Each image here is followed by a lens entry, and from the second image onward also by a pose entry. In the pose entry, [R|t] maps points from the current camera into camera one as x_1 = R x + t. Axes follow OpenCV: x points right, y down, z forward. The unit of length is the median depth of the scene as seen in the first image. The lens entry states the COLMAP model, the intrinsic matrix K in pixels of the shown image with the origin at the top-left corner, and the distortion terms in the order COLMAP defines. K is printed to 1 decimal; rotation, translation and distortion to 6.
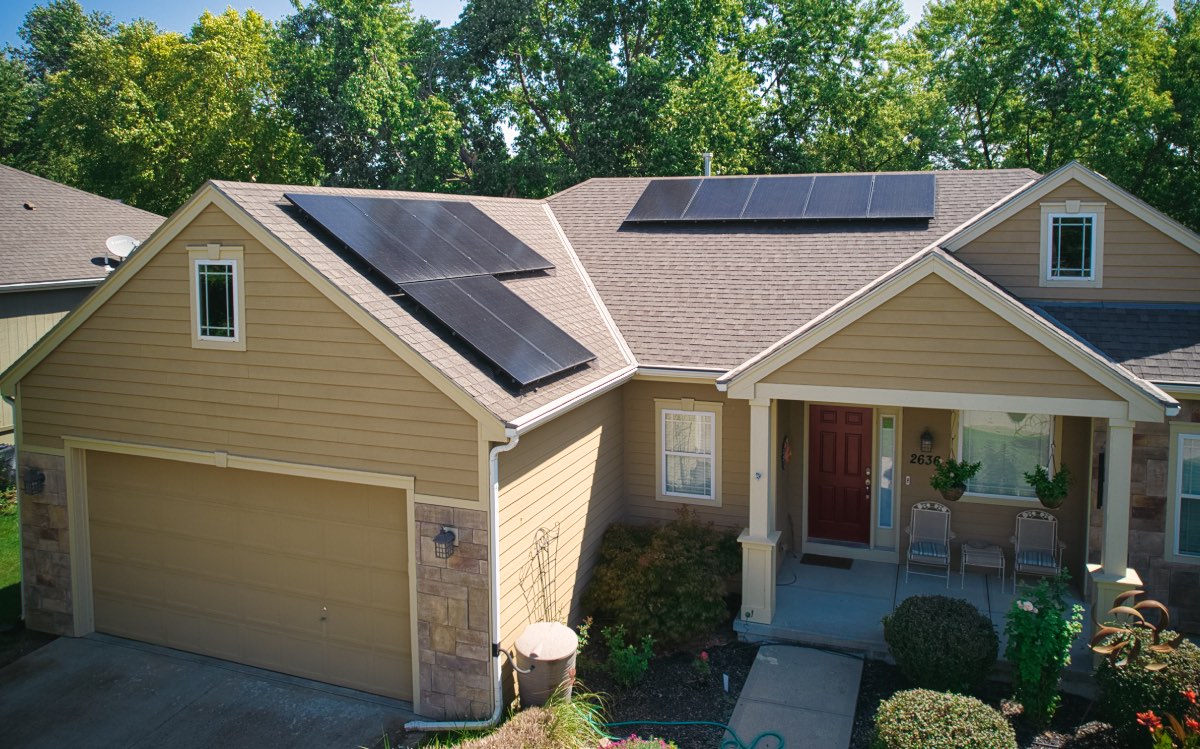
lens RADIAL K [[878.7, 0, 617.7], [0, 878.7, 288.0], [0, 0, 1]] dist [-0.037433, 0.004632]
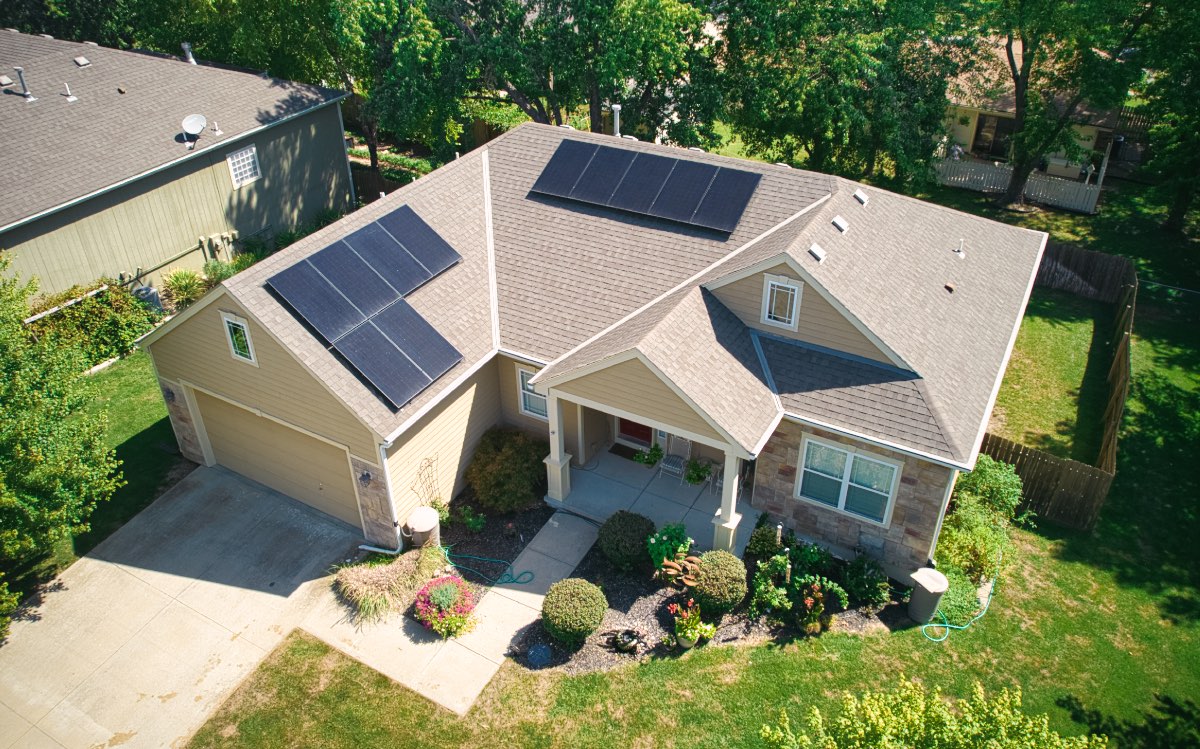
lens RADIAL K [[894.3, 0, 600.0], [0, 894.3, 374.5], [0, 0, 1]] dist [-0.045576, -0.000033]
pose [[0.986857, 0.087398, -0.135924, 0.480726], [-0.008030, 0.866610, 0.498921, -0.765707], [0.161398, -0.491272, 0.855922, -0.438743]]
